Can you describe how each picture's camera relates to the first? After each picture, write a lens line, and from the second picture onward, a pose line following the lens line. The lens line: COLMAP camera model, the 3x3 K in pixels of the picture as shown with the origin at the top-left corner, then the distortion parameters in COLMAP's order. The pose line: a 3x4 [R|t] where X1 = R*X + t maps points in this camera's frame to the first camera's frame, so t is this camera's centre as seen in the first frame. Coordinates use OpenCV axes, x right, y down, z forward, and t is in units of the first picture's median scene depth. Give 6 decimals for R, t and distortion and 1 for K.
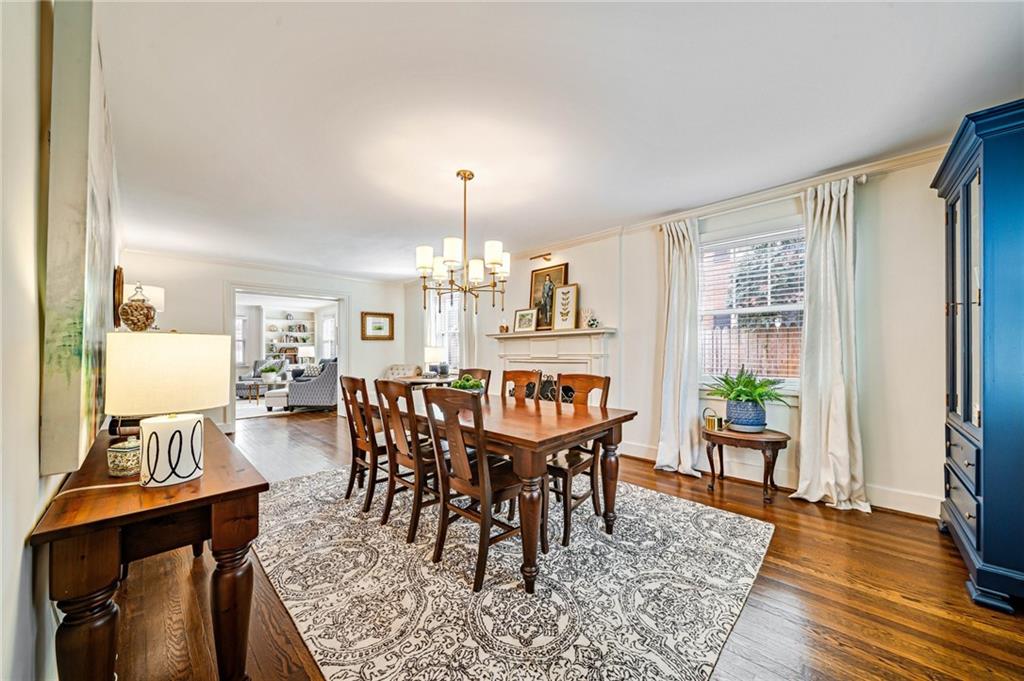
lens RADIAL K [[356.2, 0, 511.9], [0, 356.2, 356.2], [0, 0, 1]] dist [-0.000028, 0.000027]
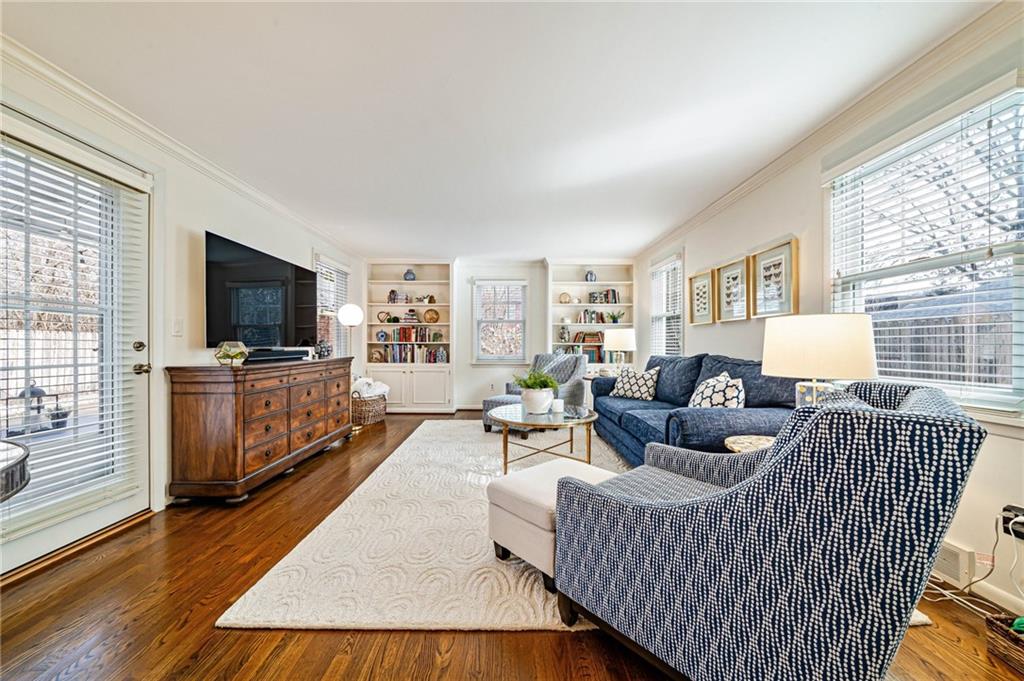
lens RADIAL K [[352.2, 0, 503.5], [0, 352.2, 343.5], [0, 0, 1]] dist [-0.000936, 0.000014]
pose [[0.684581, 0.004584, -0.728922, -0.497846], [-0.017164, 0.999804, -0.009832, -0.000221], [0.728734, 0.019242, 0.684526, 0.826527]]
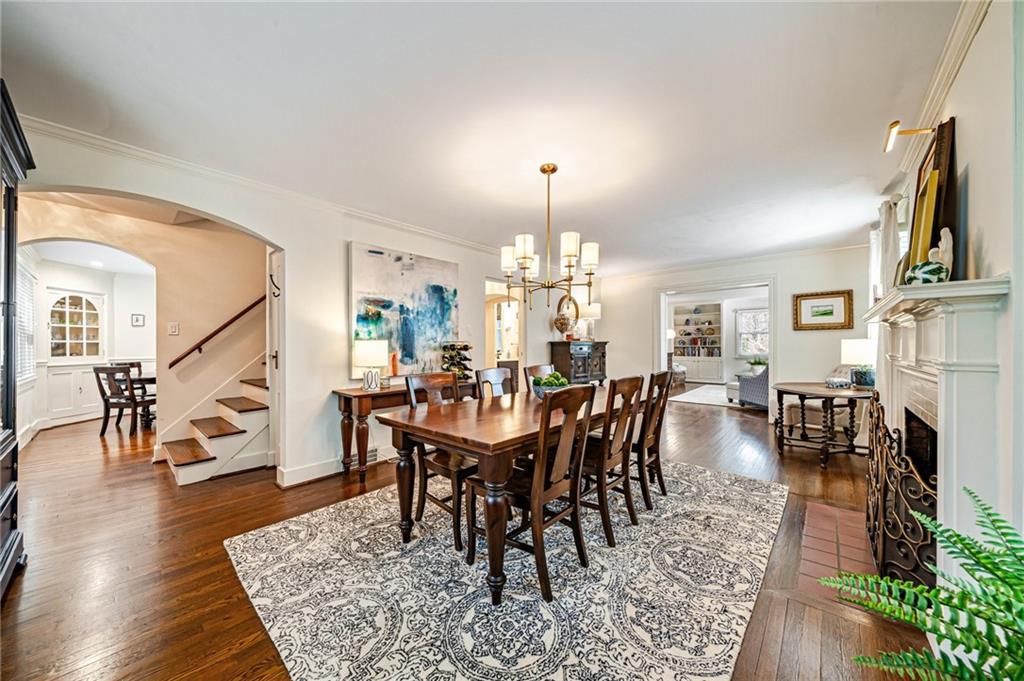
lens RADIAL K [[354.8, 0, 508.9], [0, 354.8, 349.3], [0, 0, 1]] dist [-0.003460, 0.000045]
pose [[0.034973, 0.016648, -0.999250, 0.321253], [-0.009562, 0.999821, 0.016323, -0.009967], [0.999343, 0.008984, 0.035126, 0.324524]]
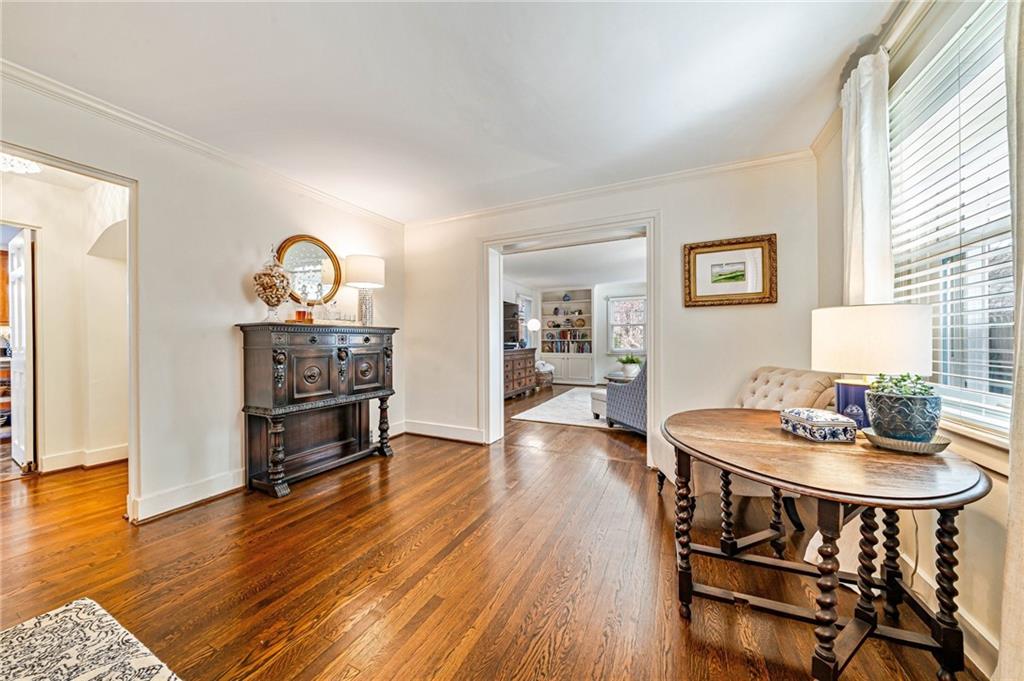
lens RADIAL K [[354.0, 0, 510.1], [0, 354.0, 343.4], [0, 0, 1]] dist [0.000109, 0.000001]
pose [[0.316356, 0.009902, -0.948589, -0.061015], [-0.012833, 0.999899, 0.006157, 0.000405], [0.948554, 0.010225, 0.316451, 0.612371]]
